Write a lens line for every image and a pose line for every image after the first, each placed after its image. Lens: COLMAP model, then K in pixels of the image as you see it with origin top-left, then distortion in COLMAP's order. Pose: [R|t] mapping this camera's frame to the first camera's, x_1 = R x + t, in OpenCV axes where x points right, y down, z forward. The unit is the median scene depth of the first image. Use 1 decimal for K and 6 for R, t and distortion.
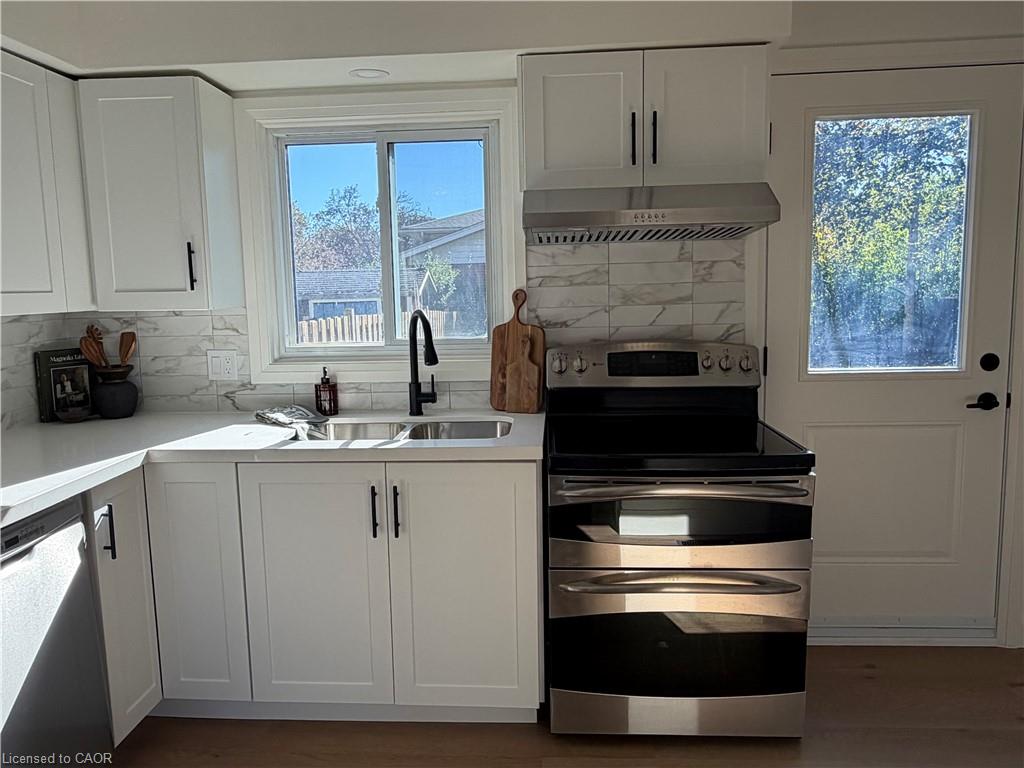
lens RADIAL K [[764.7, 0, 494.6], [0, 764.7, 385.7], [0, 0, 1]] dist [0.000546, 0.003360]
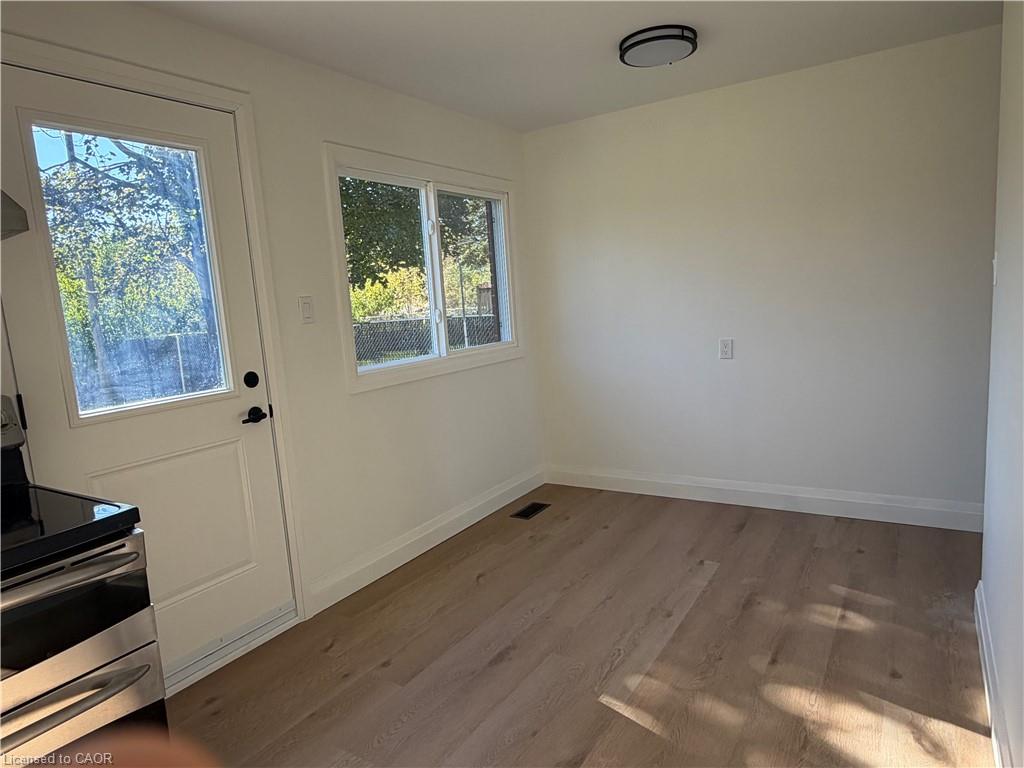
lens RADIAL K [[648.9, 0, 510.2], [0, 648.9, 389.0], [0, 0, 1]] dist [-0.002844, -0.000488]
pose [[0.477063, -0.133050, 0.868740, 0.007585], [0.167376, 0.984138, 0.058810, -0.009692], [-0.862784, 0.117350, 0.491765, 0.211497]]
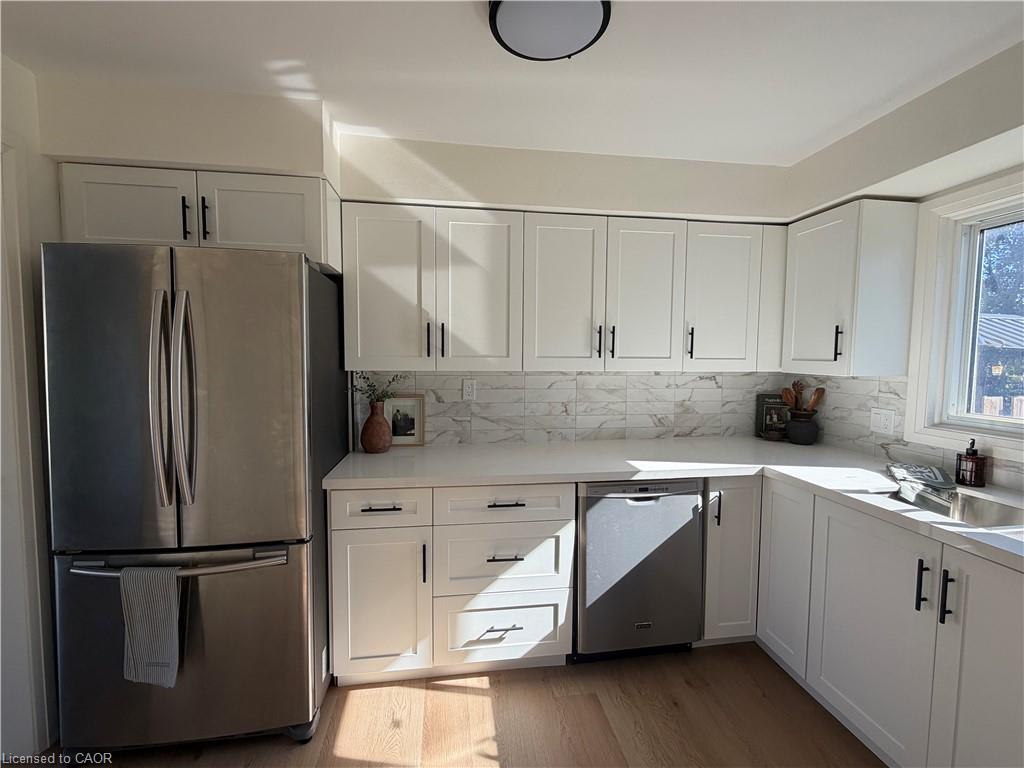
lens RADIAL K [[443.4, 0, 510.5], [0, 443.4, 385.8], [0, 0, 1]] dist [-0.002661, -0.000365]
pose [[0.214199, 0.089657, -0.972667, 0.223035], [-0.137796, 0.988594, 0.060780, -0.046455], [0.967022, 0.121011, 0.224111, 0.258783]]
